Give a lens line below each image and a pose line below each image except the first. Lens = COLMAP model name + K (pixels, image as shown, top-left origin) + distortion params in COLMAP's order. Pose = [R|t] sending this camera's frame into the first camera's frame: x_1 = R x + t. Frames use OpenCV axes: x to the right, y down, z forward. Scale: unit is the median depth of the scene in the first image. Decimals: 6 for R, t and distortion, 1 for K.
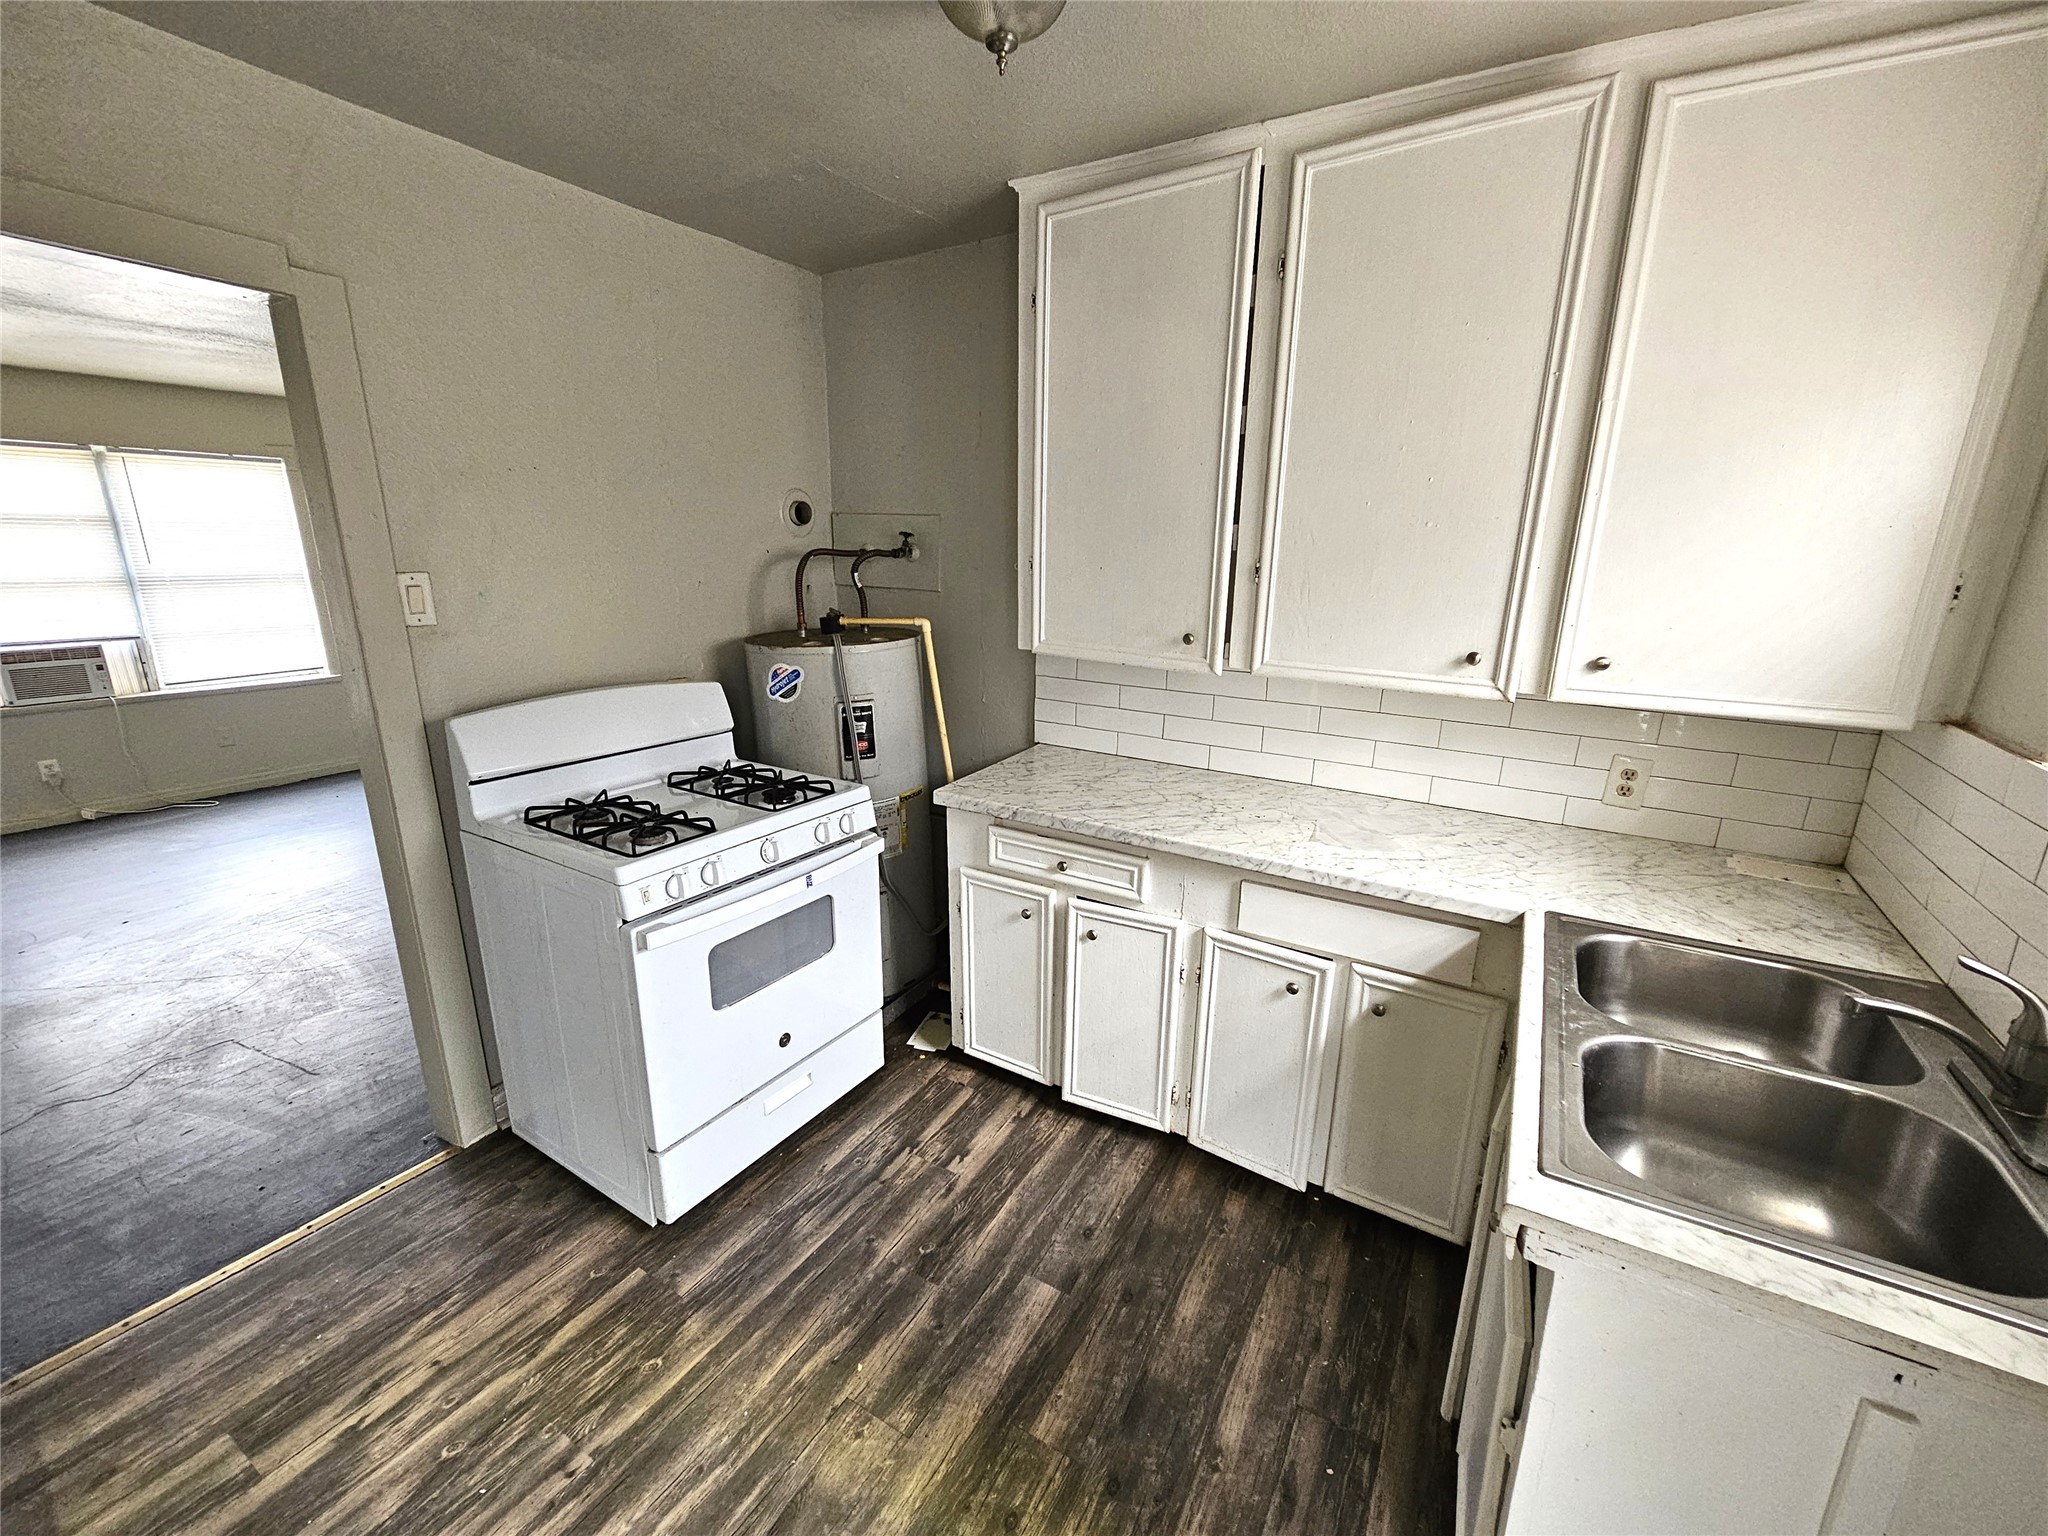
lens RADIAL K [[844.2, 0, 1026.3], [0, 844.2, 766.2], [0, 0, 1]] dist [-0.000687, 0.000172]
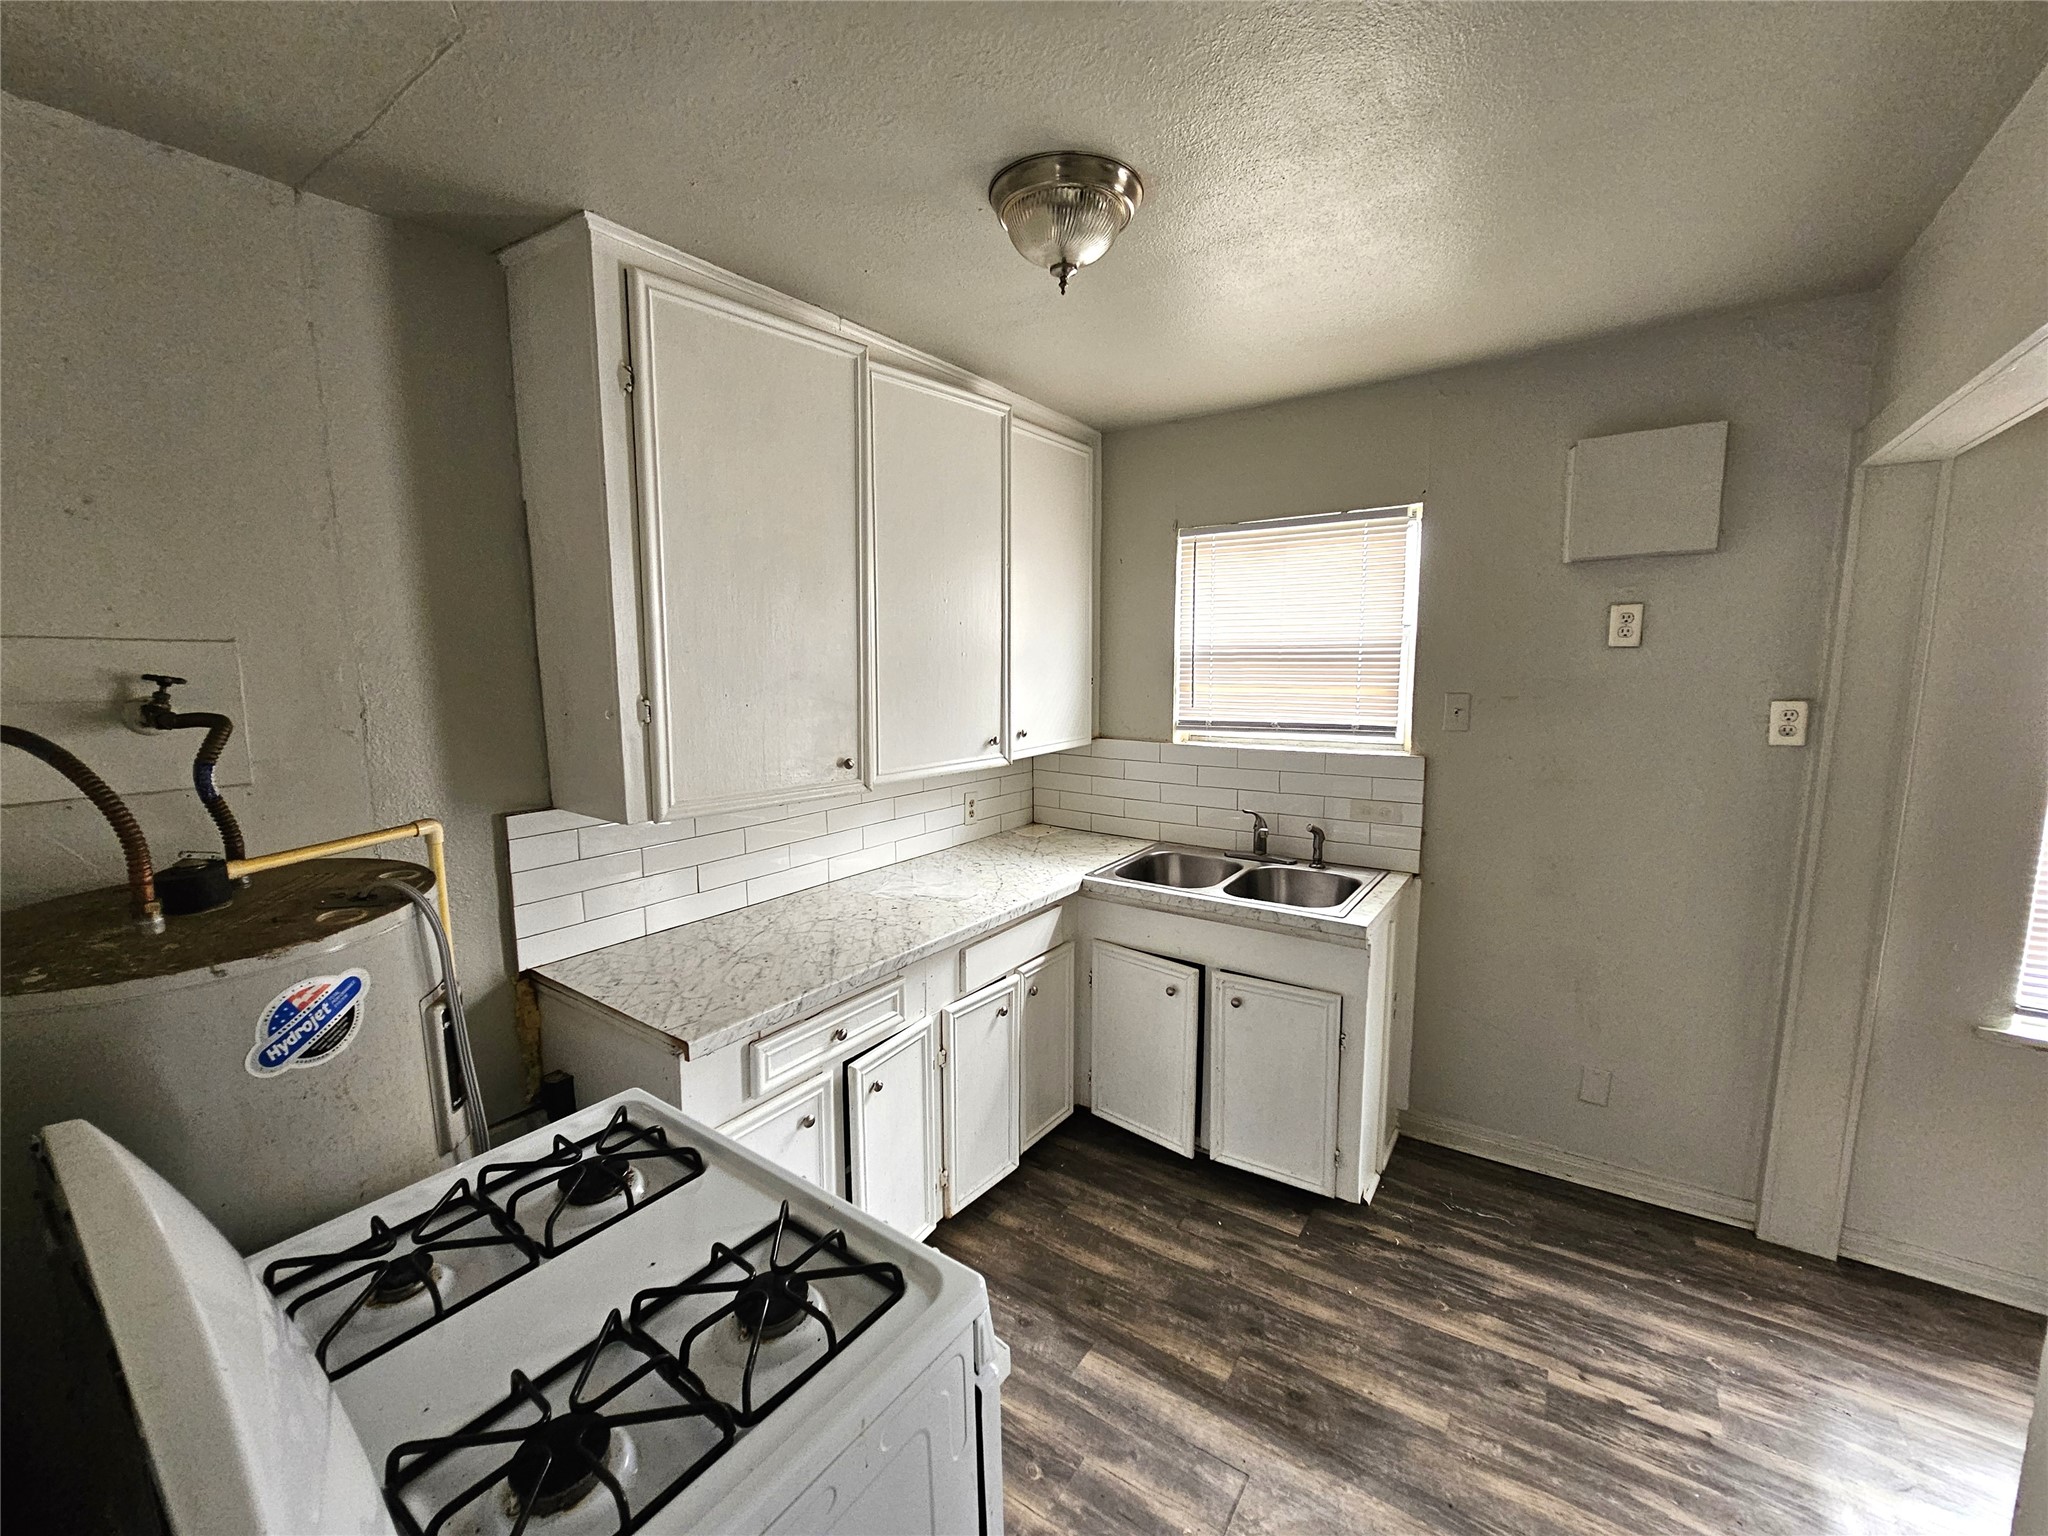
lens RADIAL K [[844.2, 0, 1024.5], [0, 844.2, 768.0], [0, 0, 1]] dist [-0.000687, 0.000172]
pose [[0.074895, -0.150599, 0.985754, -0.875441], [0.264244, 0.956189, 0.126006, -0.237389], [-0.961544, 0.251042, 0.111408, 0.735870]]
